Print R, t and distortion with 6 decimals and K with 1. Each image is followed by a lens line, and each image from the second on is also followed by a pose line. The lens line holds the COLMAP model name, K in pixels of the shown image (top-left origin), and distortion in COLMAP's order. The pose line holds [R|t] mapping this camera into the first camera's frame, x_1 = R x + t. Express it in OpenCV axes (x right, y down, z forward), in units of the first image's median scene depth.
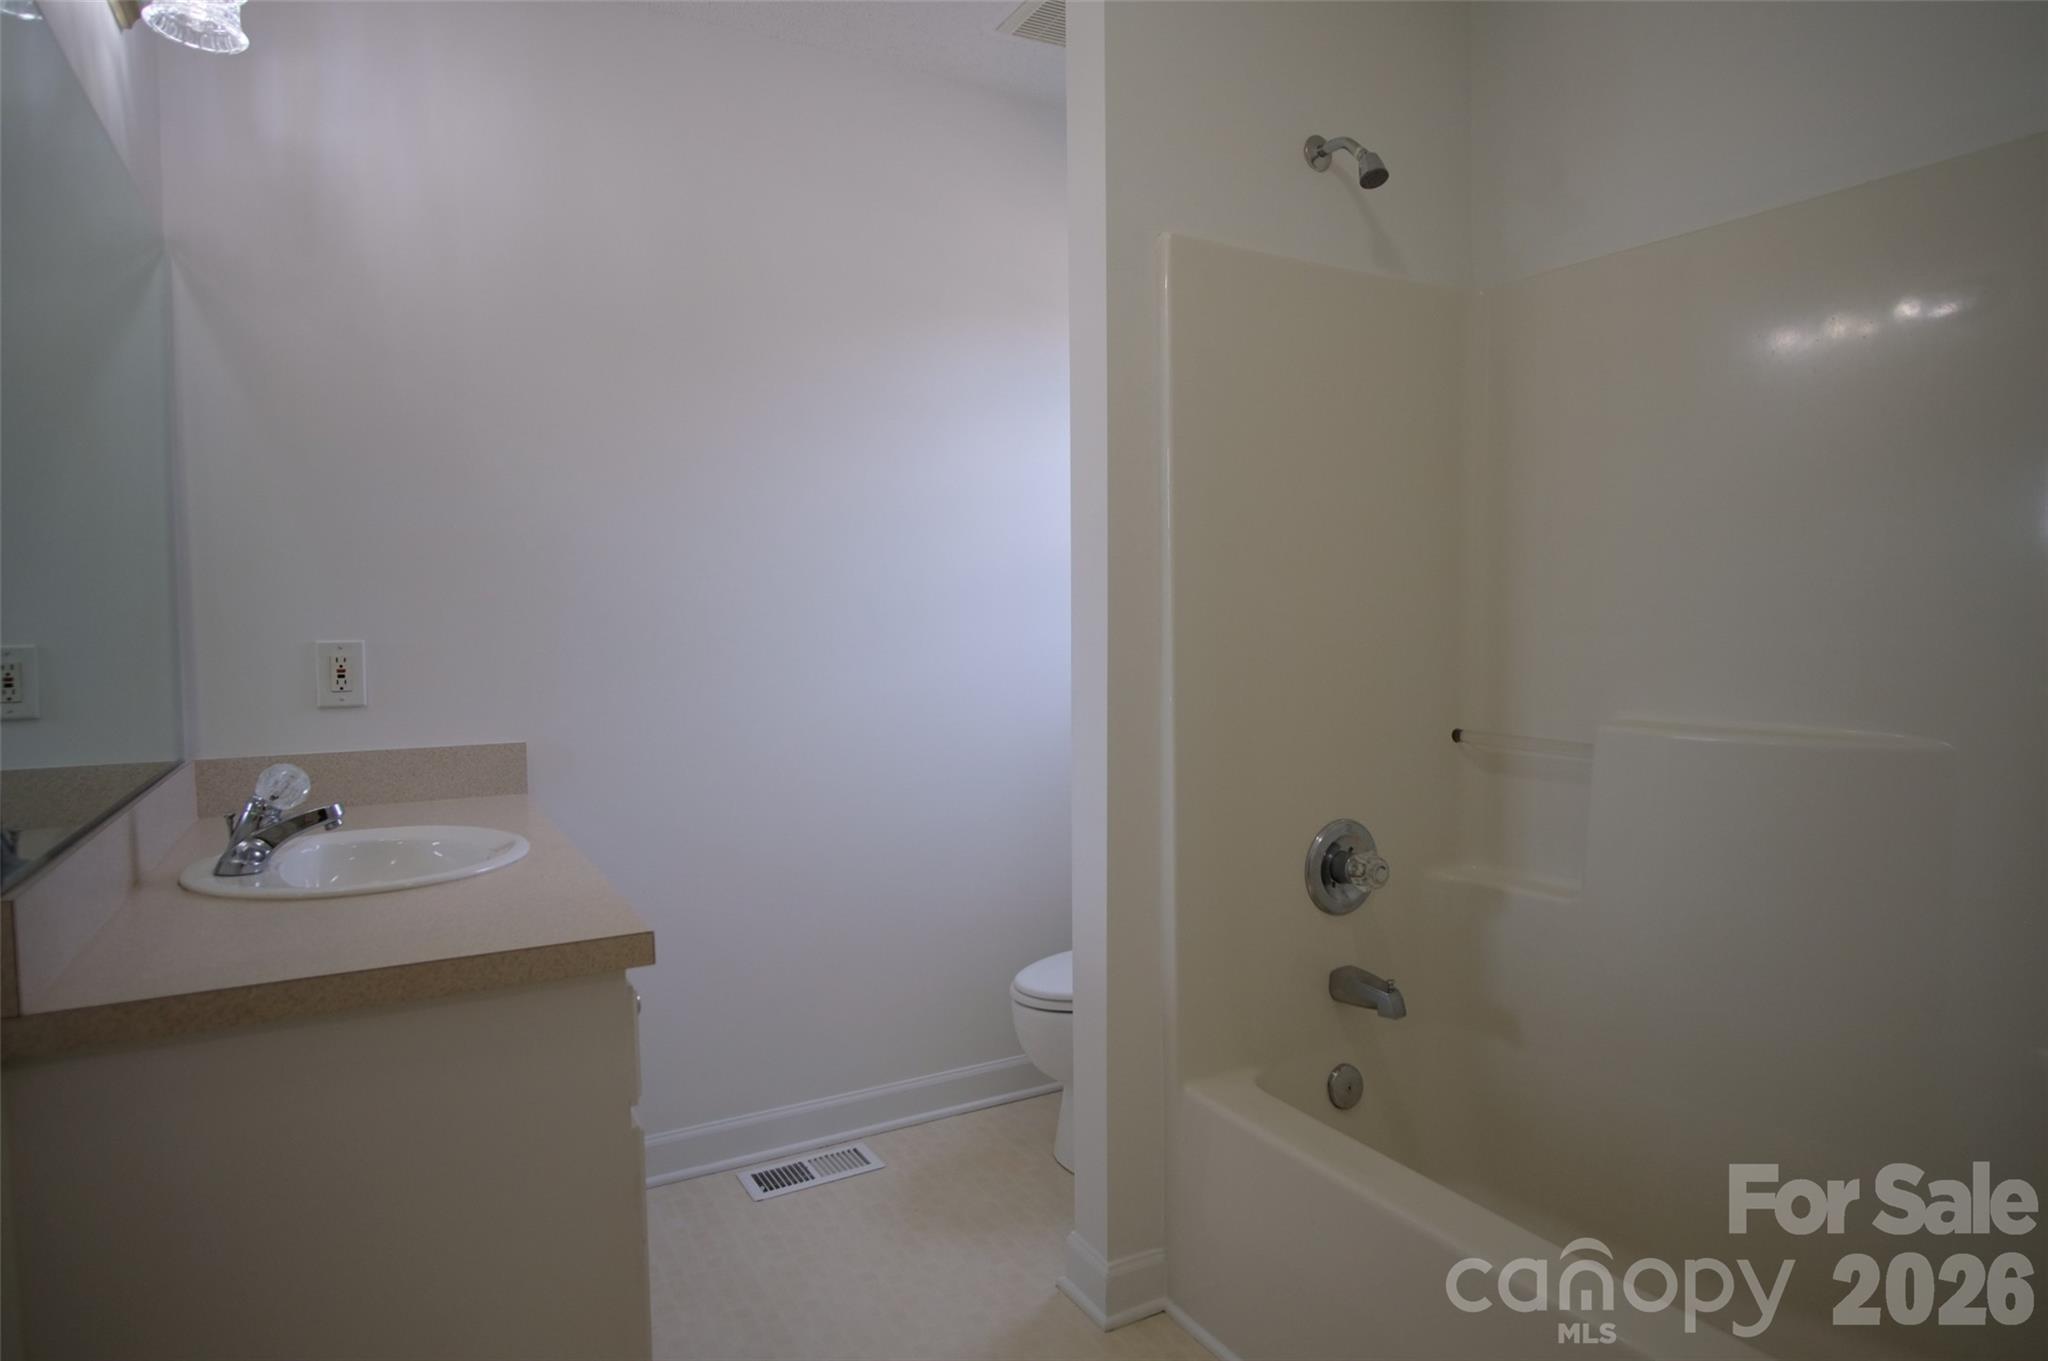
lens RADIAL K [[1198.2, 0, 1024.5], [0, 1198.2, 699.4], [0, 0, 1]] dist [-0.032210, -0.000241]
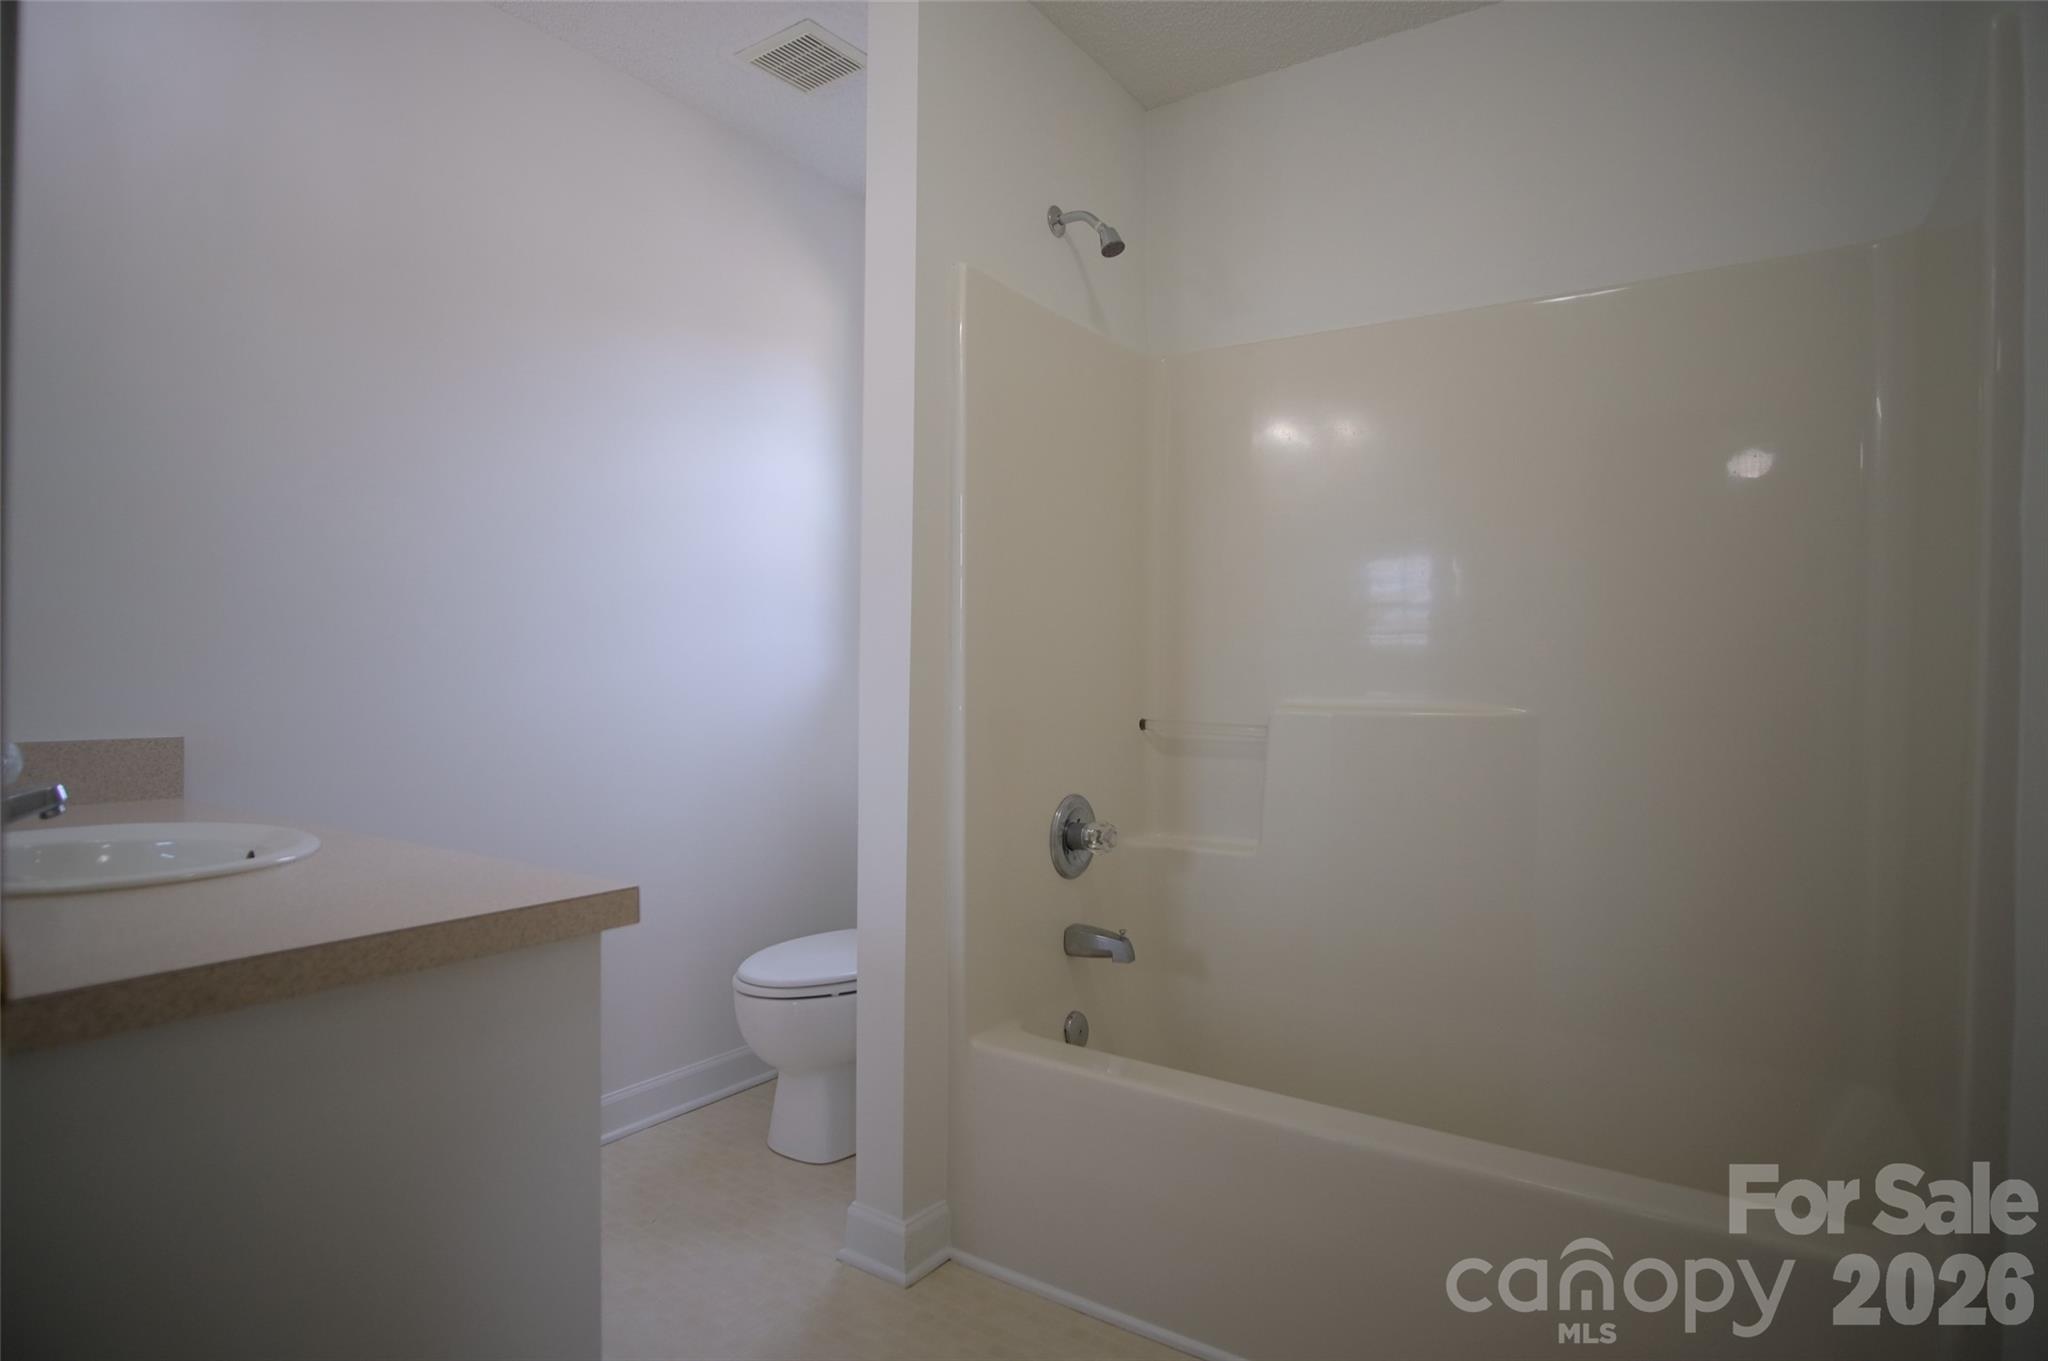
lens RADIAL K [[1111.1, 0, 1024.0], [0, 1111.1, 680.5], [0, 0, 1]] dist [-0.024975, 0.001406]
pose [[0.907081, 0.013605, 0.420736, -0.250814], [0.008978, 0.998625, -0.051647, 0.050774], [-0.420860, 0.050625, 0.905712, 0.053727]]
